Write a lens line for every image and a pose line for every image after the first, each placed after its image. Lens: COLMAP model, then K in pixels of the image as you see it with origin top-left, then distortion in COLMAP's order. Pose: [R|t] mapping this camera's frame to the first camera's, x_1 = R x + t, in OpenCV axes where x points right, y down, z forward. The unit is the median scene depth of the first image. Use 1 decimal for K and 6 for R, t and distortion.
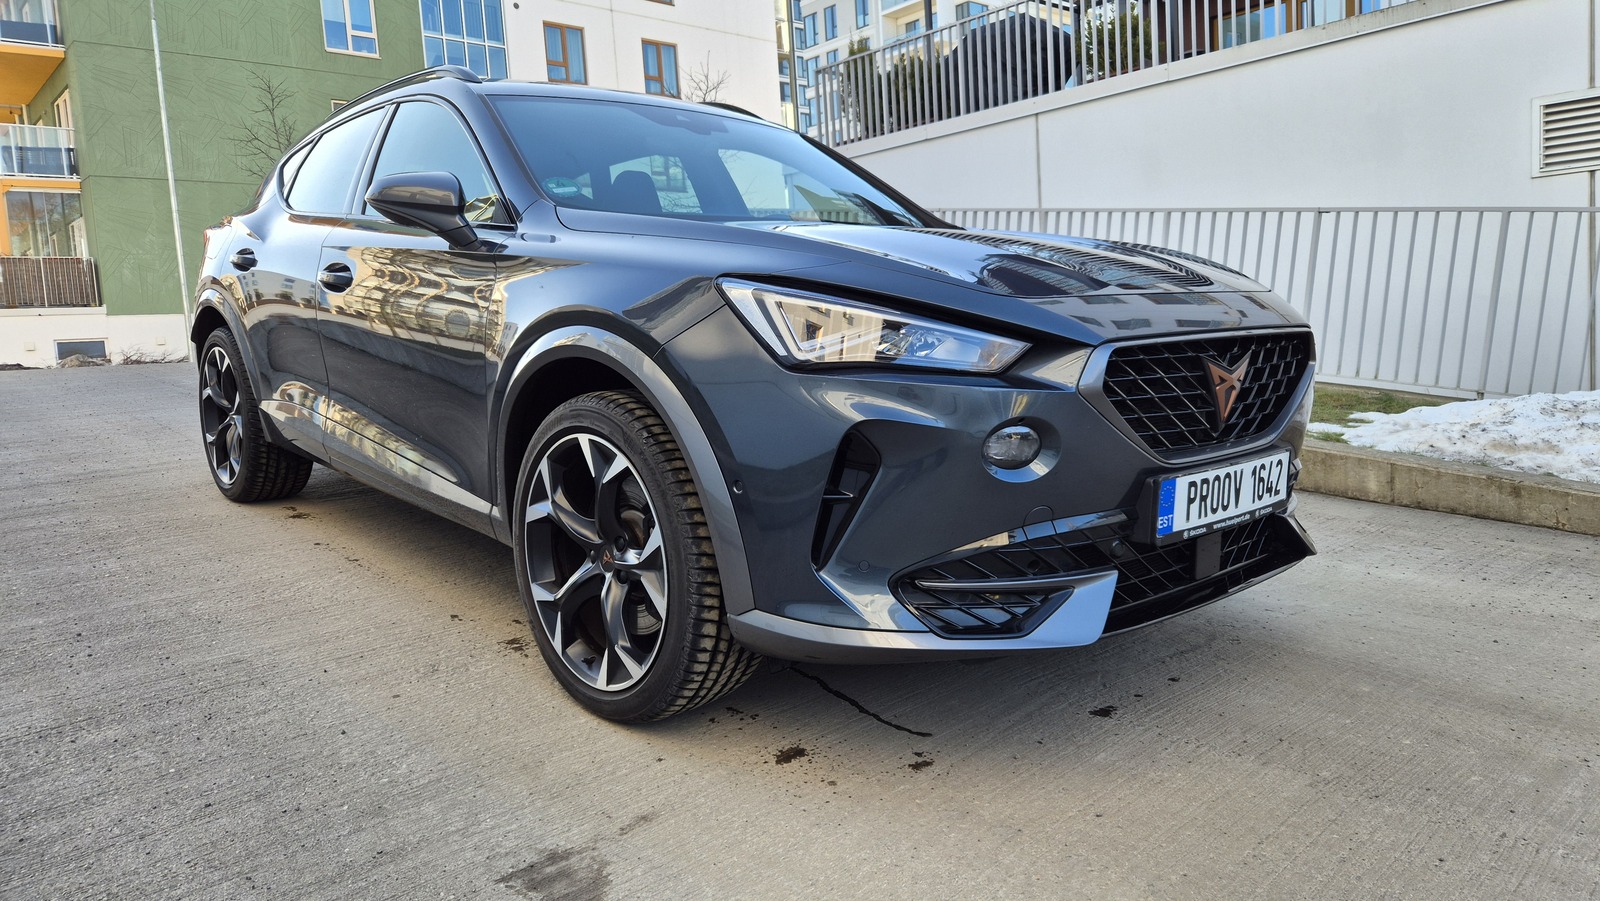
lens RADIAL K [[1082.4, 0, 824.4], [0, 1082.4, 444.8], [0, 0, 1]] dist [0.089358, -0.095267]
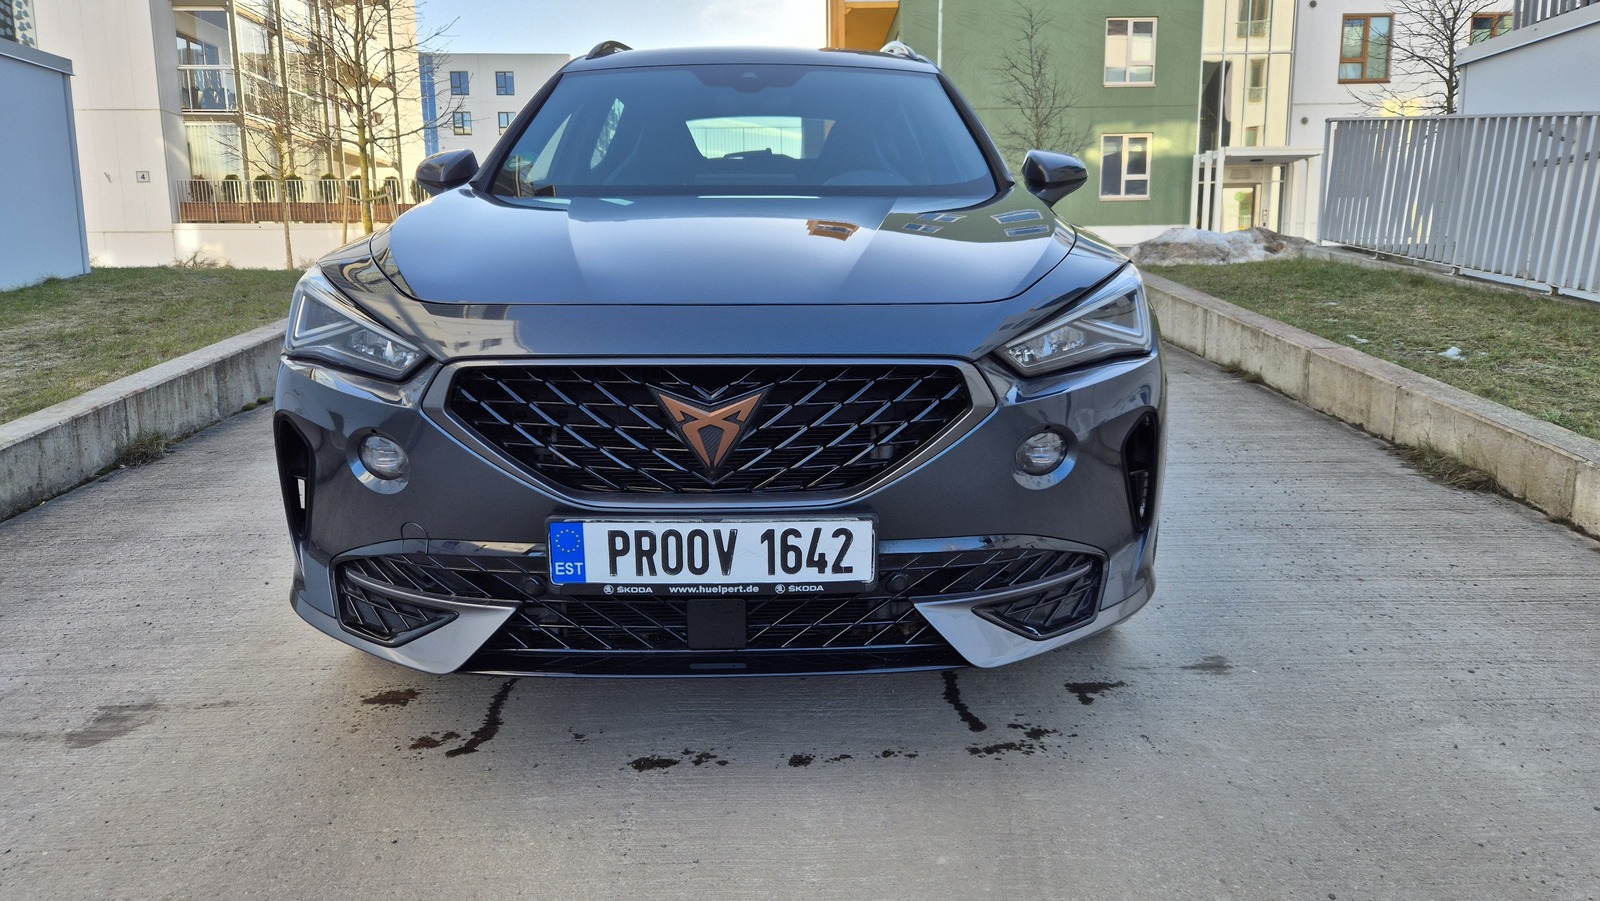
lens RADIAL K [[1082.4, 0, 824.4], [0, 1082.4, 444.8], [0, 0, 1]] dist [0.089358, -0.095267]
pose [[0.734709, 0.154063, -0.660656, 1.009096], [-0.098583, 0.987780, 0.120714, -0.151646], [0.671181, -0.023560, 0.740919, 0.481808]]
